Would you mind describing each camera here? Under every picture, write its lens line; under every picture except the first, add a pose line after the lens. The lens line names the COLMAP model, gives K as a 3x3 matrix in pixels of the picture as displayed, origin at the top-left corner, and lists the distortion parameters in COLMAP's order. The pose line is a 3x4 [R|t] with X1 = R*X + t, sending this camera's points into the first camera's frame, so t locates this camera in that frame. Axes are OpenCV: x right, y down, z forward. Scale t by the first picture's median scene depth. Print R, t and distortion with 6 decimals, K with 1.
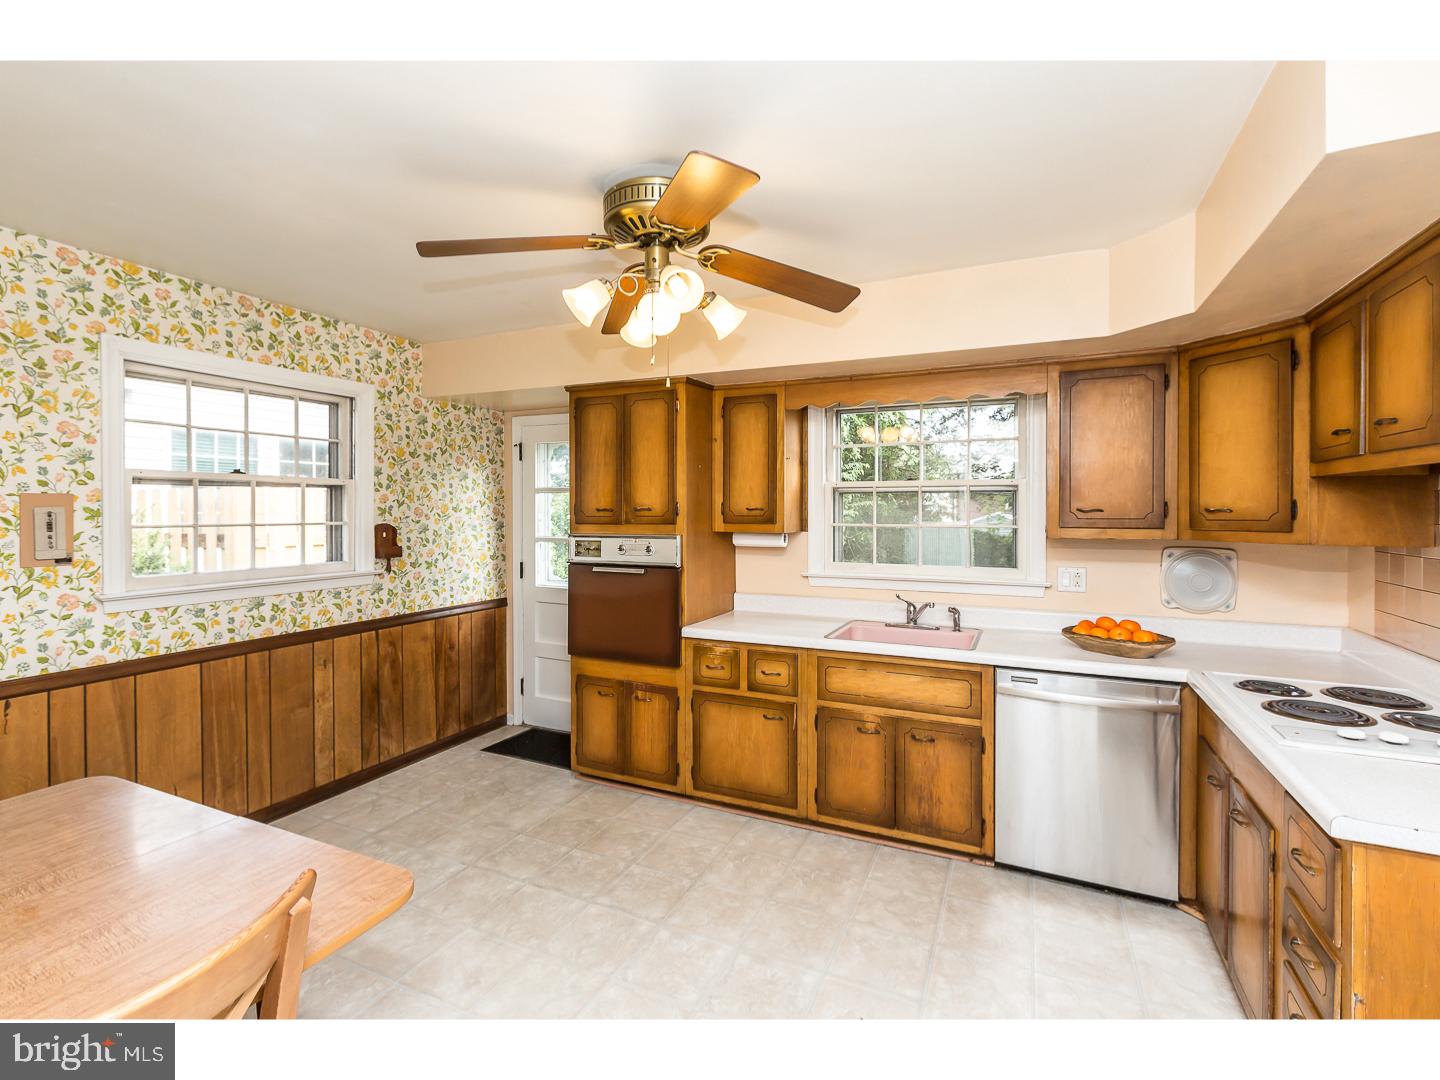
lens RADIAL K [[642.7, 0, 733.1], [0, 642.7, 514.9], [0, 0, 1]] dist [0.000469, 0.000259]
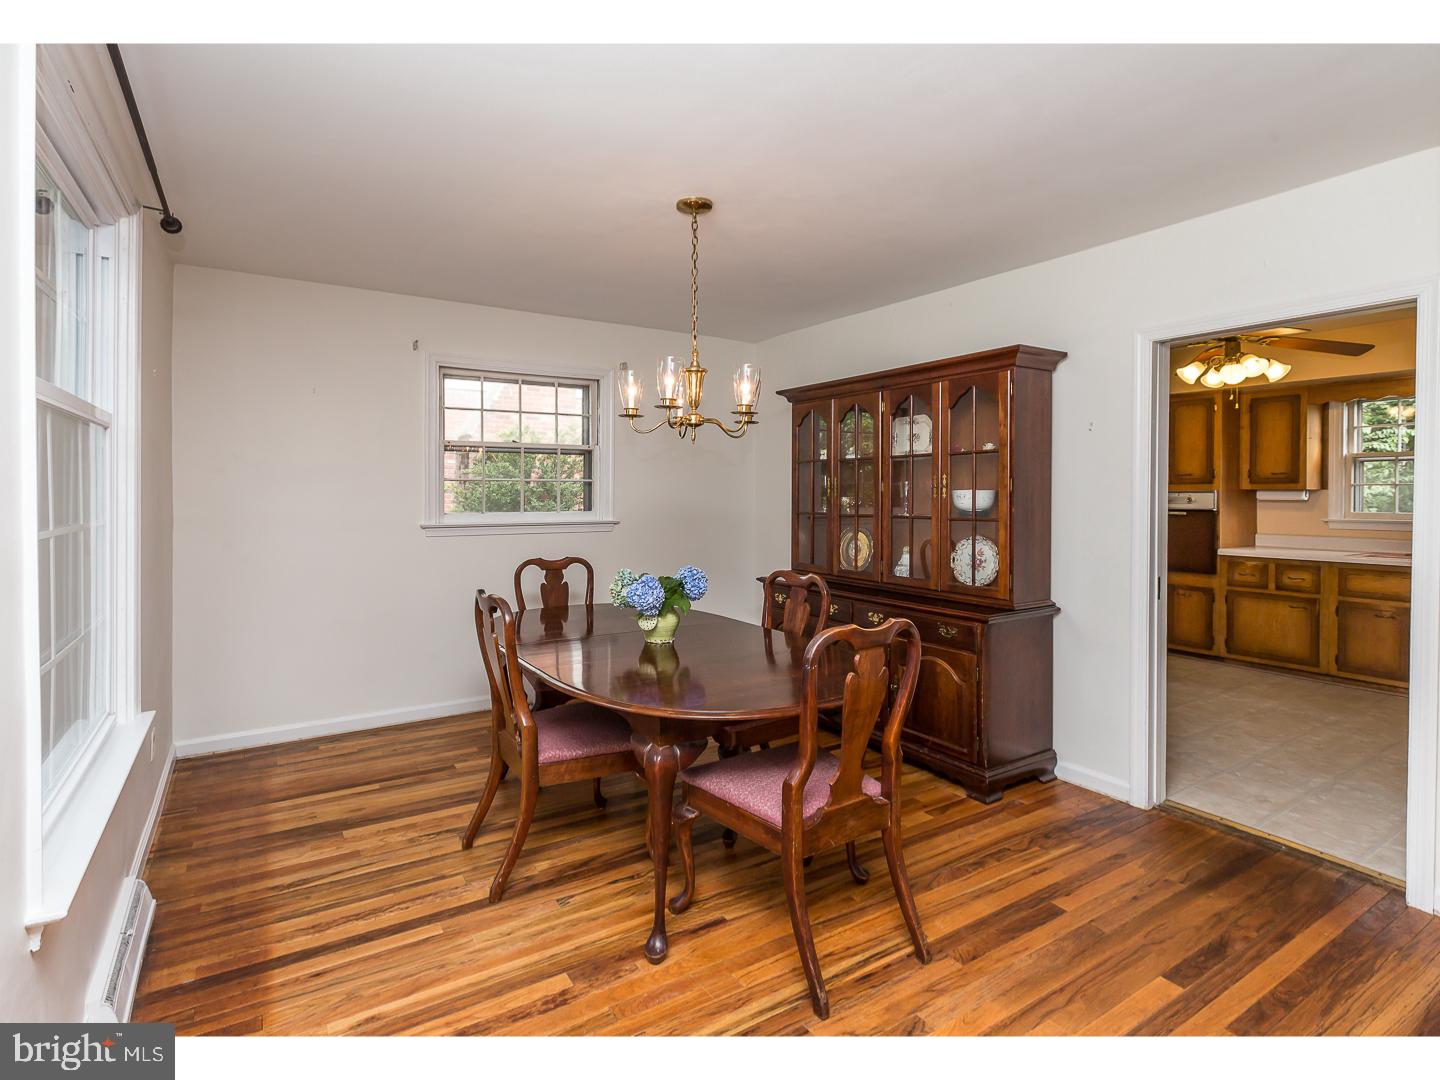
lens RADIAL K [[700.2, 0, 655.7], [0, 700.2, 499.2], [0, 0, 1]] dist [0.004617, 0.000584]
pose [[0.805770, 0.006904, -0.592188, -0.173493], [-0.003627, 0.999971, 0.006724, 0.047155], [0.592217, -0.003270, 0.805772, -1.211655]]
